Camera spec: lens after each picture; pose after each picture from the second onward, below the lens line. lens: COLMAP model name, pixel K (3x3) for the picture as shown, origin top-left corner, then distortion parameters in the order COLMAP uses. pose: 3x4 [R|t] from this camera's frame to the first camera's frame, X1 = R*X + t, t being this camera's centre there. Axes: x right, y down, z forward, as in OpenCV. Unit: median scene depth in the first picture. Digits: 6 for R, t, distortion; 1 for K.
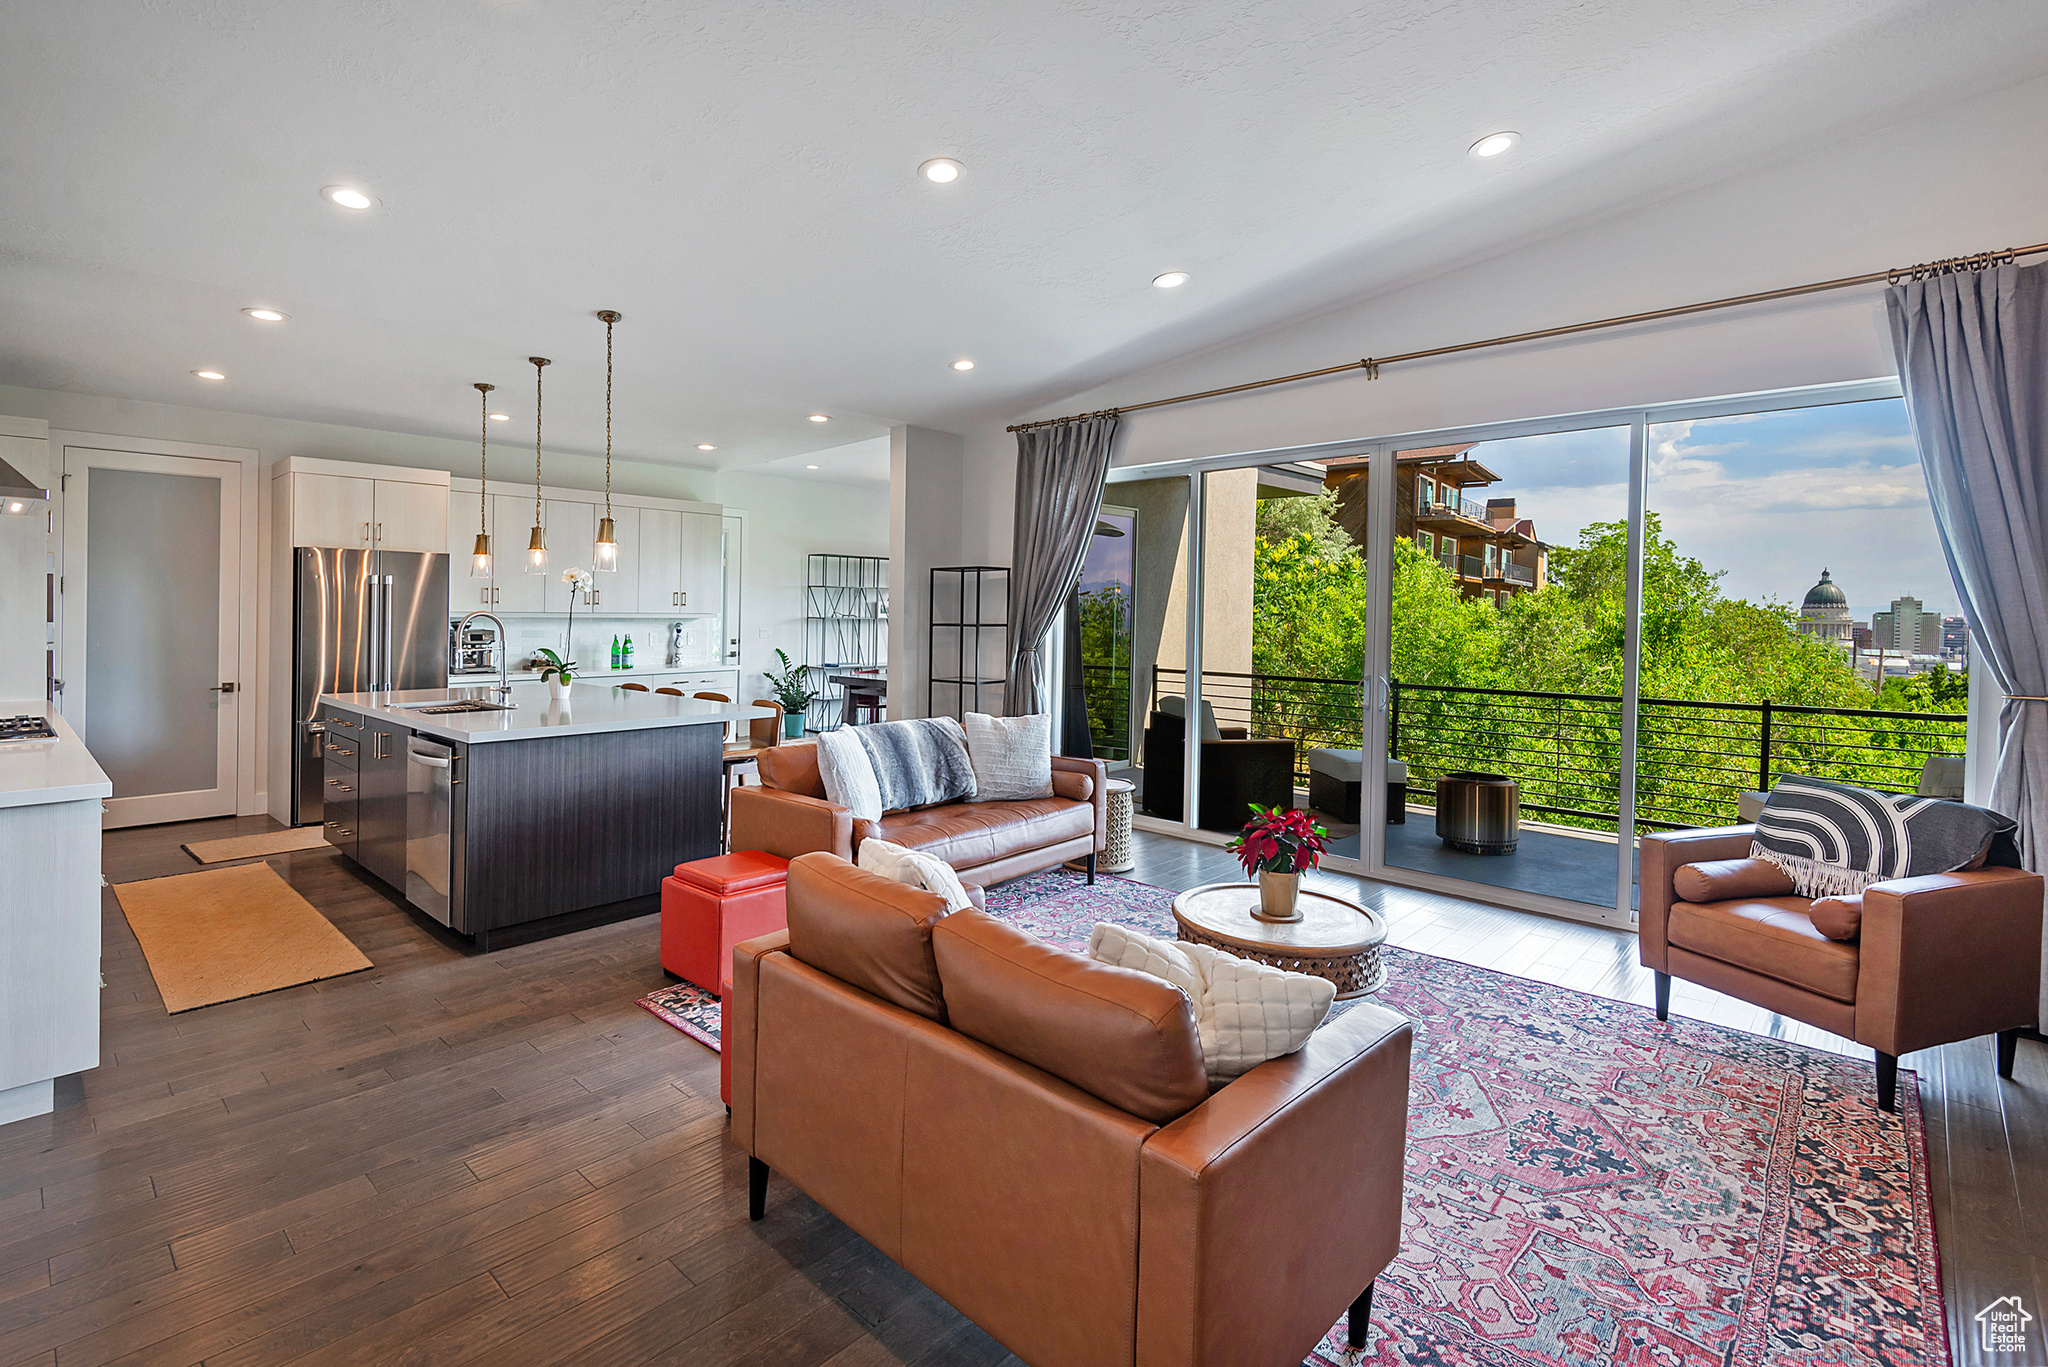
lens RADIAL K [[971.7, 0, 972.7], [0, 971.7, 634.2], [0, 0, 1]] dist [0.030069, -0.016028]
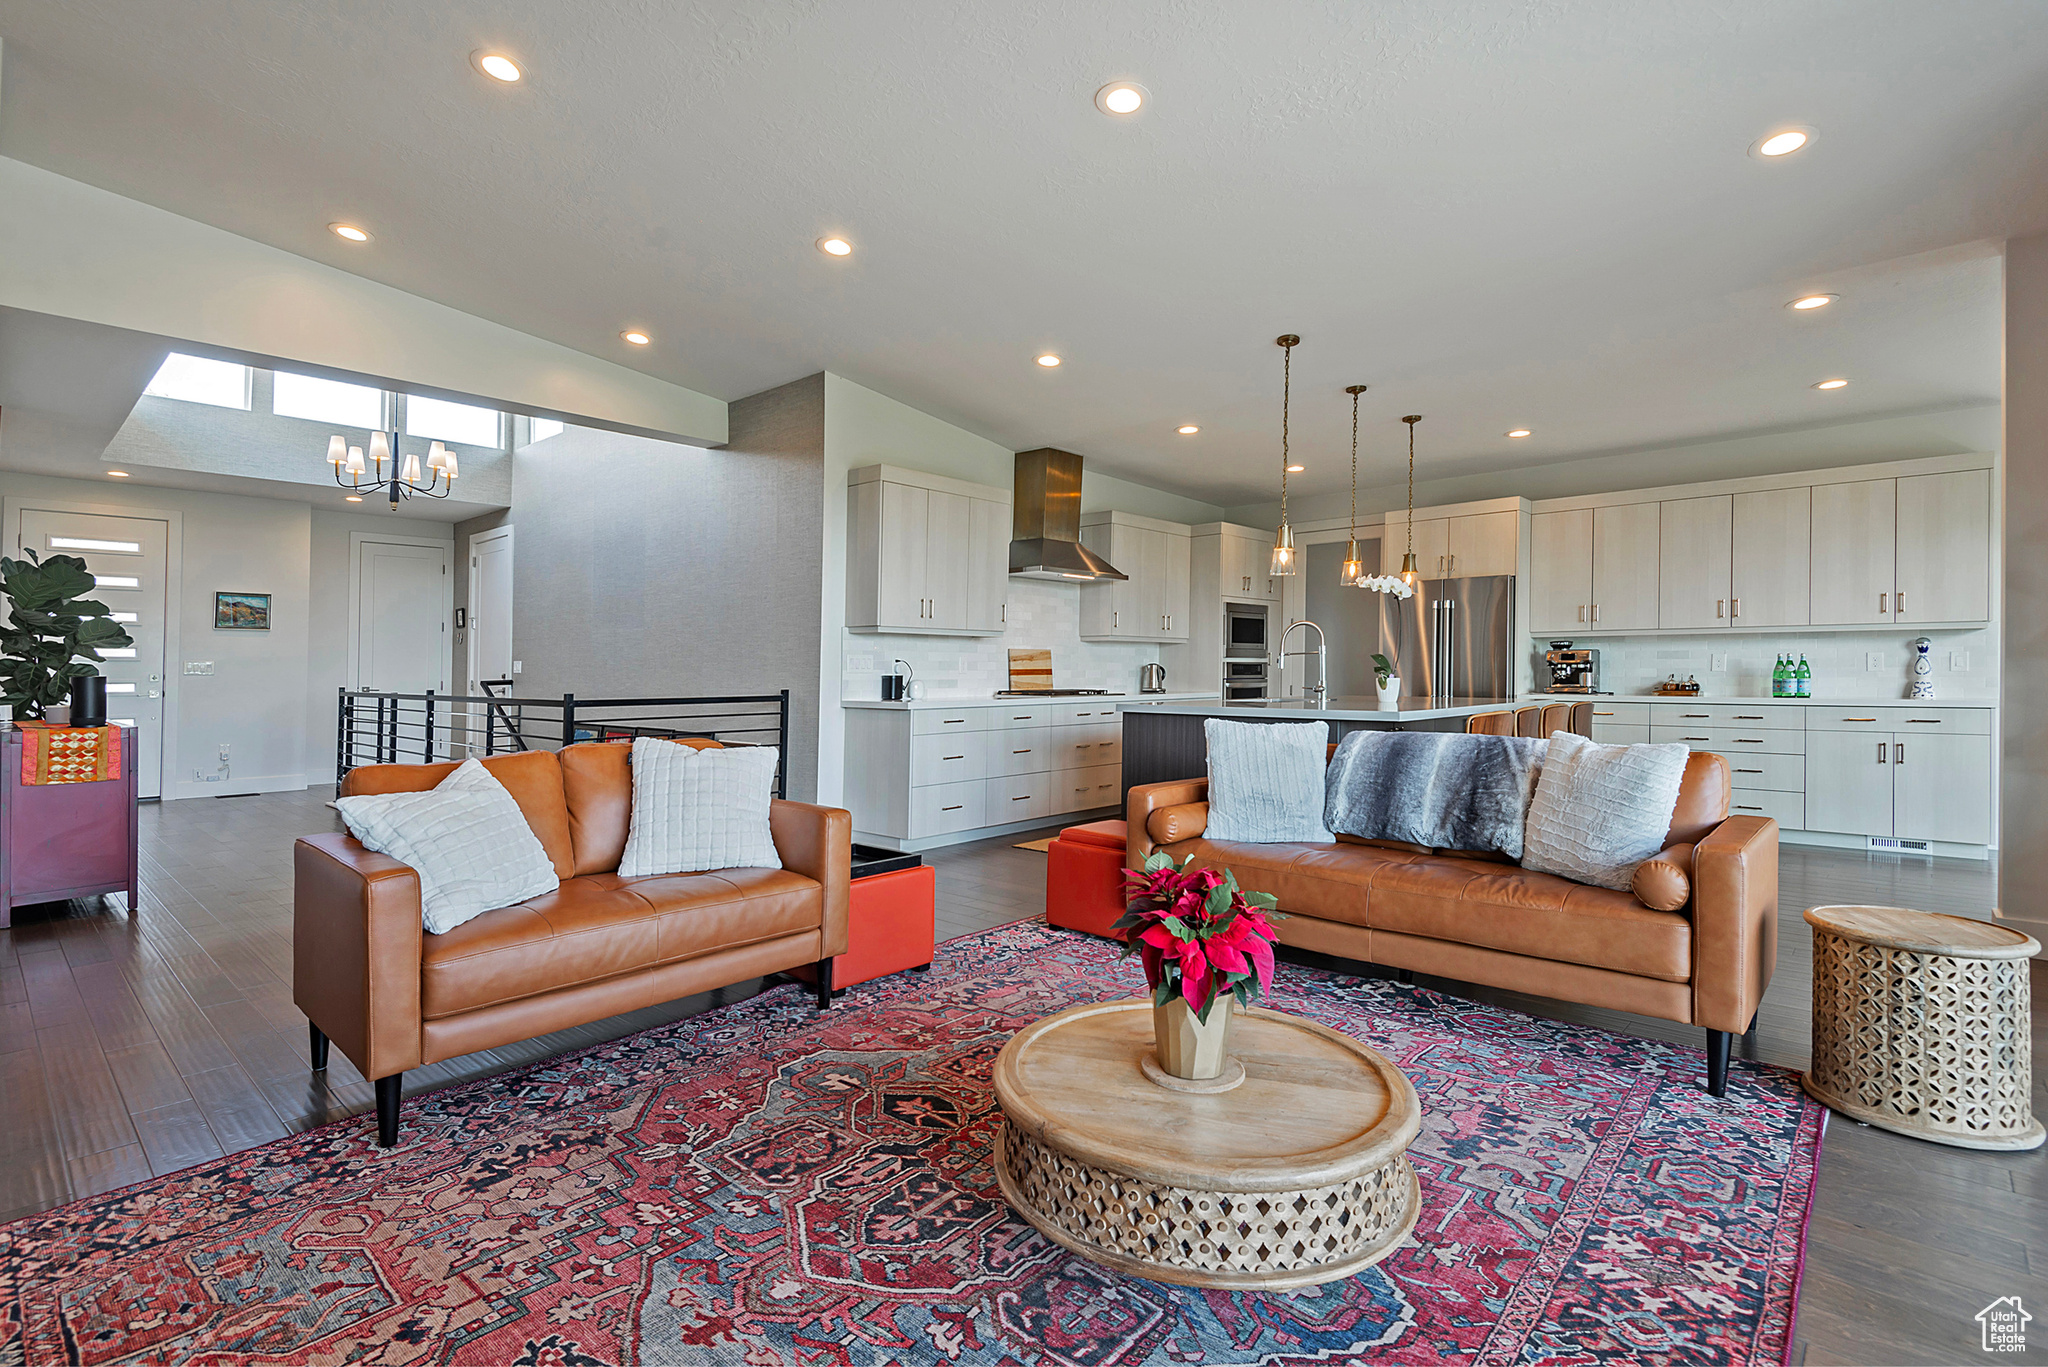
lens RADIAL K [[971.7, 0, 1010.6], [0, 971.7, 687.7], [0, 0, 1]] dist [0.030069, -0.016028]
pose [[0.019280, 0.000574, -0.999814, 0.620657], [-0.022718, 0.999742, 0.000136, 0.063031], [0.999556, 0.022711, 0.019288, 0.674999]]
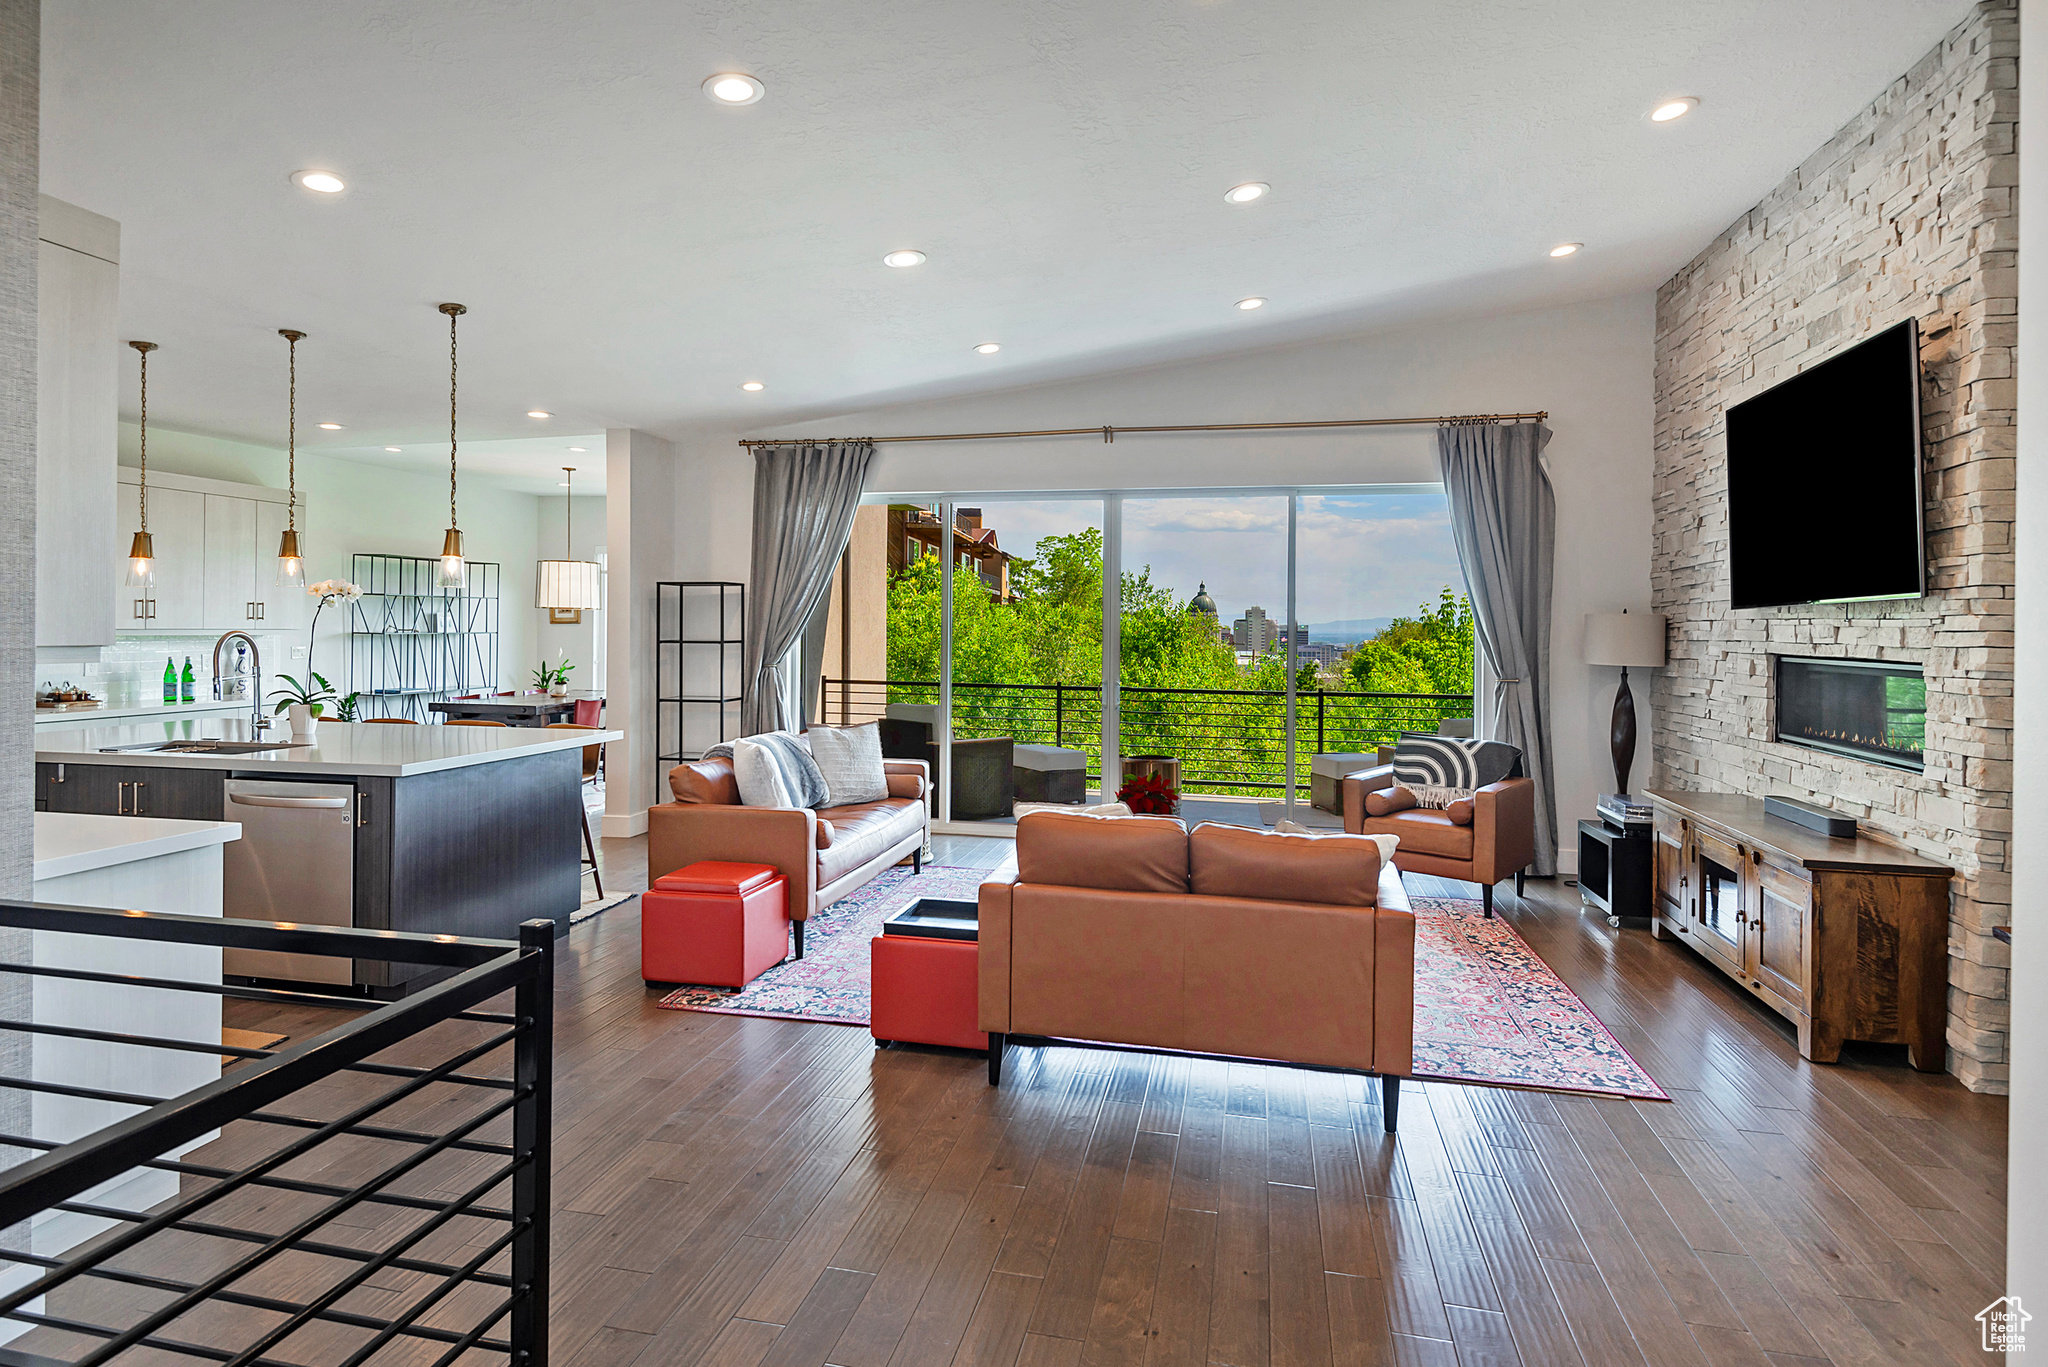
lens RADIAL K [[1136.0, 0, 984.4], [0, 1136.0, 617.8], [0, 0, 1]] dist [-0.005377, 0.001371]
pose [[0.865527, -0.000339, 0.500862, -0.497085], [0.013009, 0.999678, -0.021803, -0.006215], [-0.500693, 0.025387, 0.865253, -0.177331]]
